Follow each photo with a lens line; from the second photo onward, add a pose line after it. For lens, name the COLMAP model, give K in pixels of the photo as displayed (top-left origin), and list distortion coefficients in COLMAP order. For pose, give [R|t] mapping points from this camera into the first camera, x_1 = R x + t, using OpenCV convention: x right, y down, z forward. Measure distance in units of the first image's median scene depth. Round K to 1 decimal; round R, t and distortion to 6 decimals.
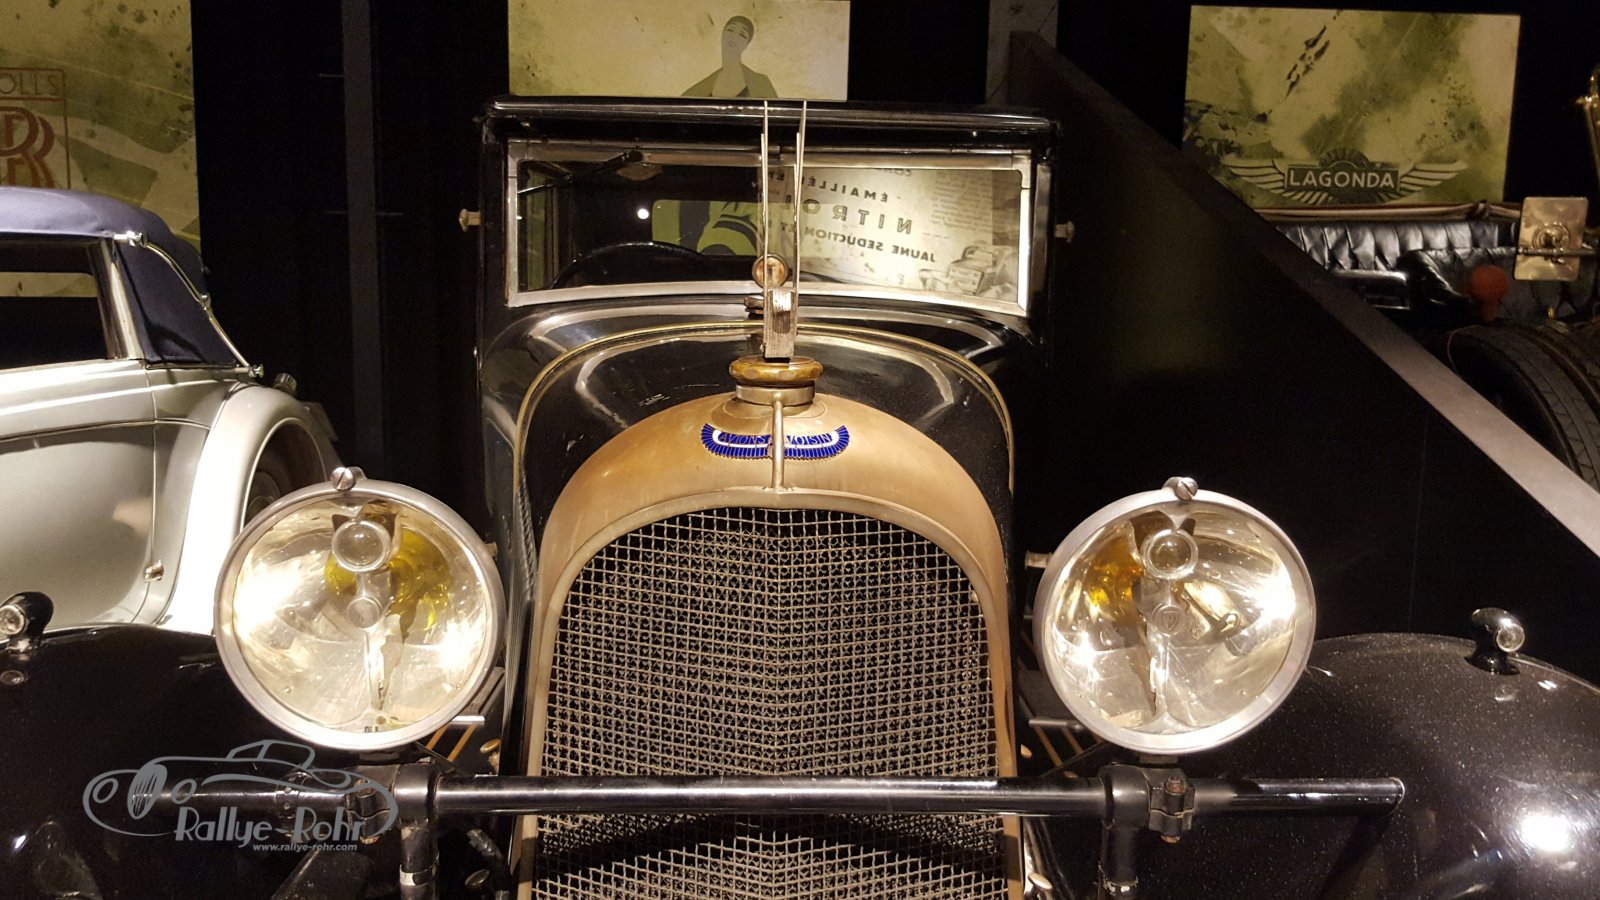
lens RADIAL K [[1315.8, 0, 793.0], [0, 1315.8, 425.1], [0, 0, 1]] dist [0.039830, -0.077084]
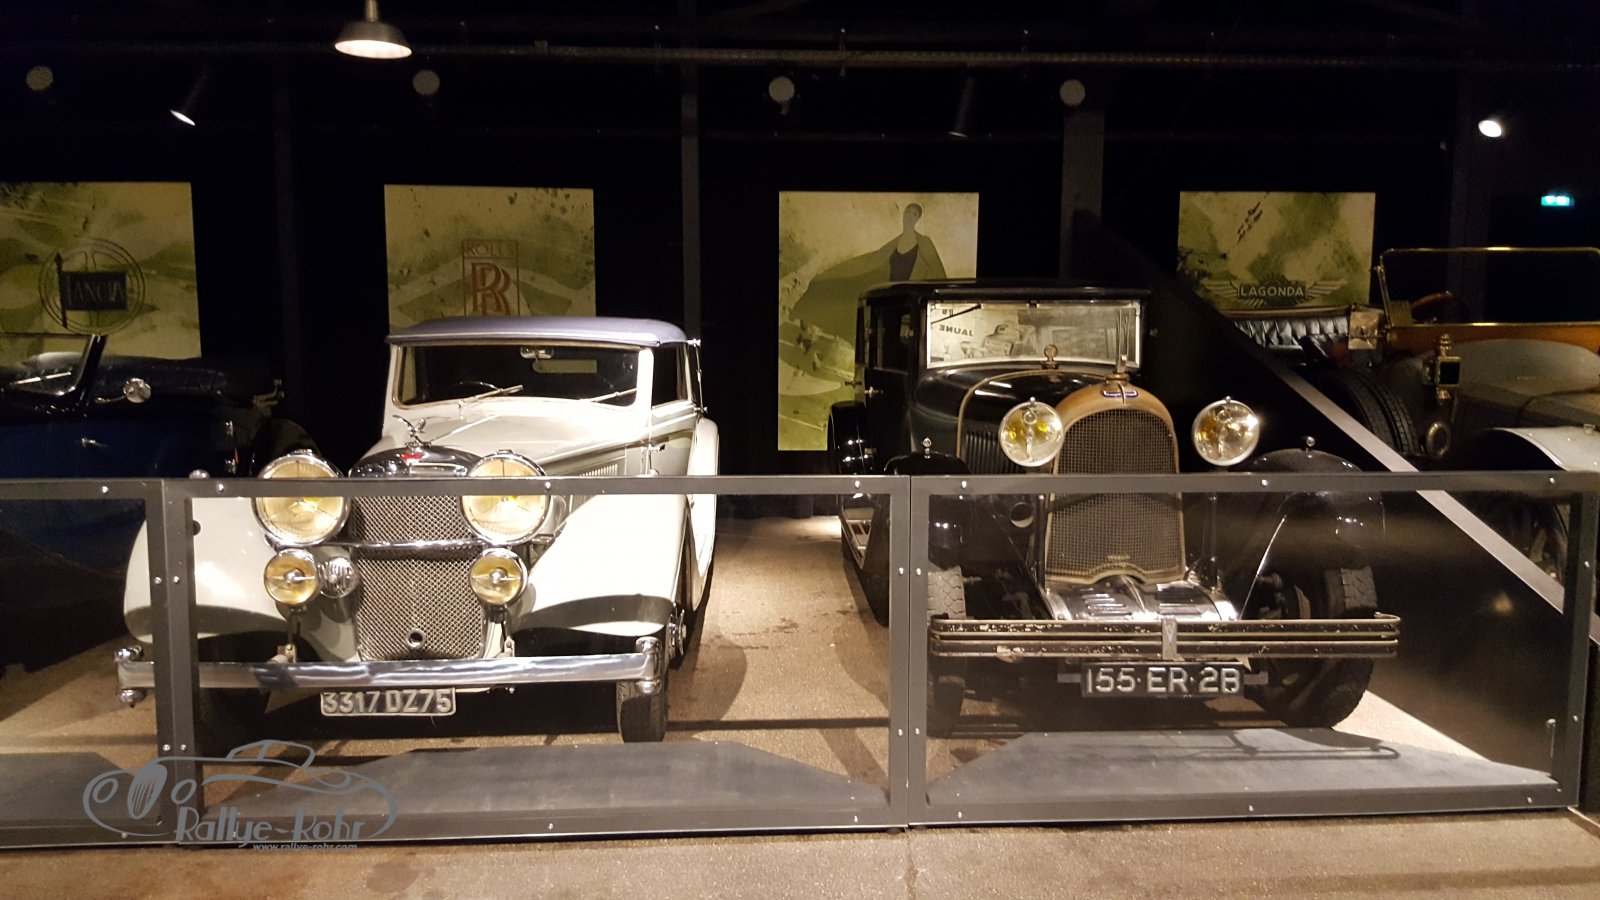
lens RADIAL K [[1204.1, 0, 791.9], [0, 1204.1, 460.6], [0, 0, 1]] dist [0.086717, -0.130613]
pose [[0.999799, -0.018344, 0.008114, -0.217491], [0.018556, 0.999466, -0.026898, 0.061101], [-0.007616, 0.027044, 0.999605, -0.551934]]
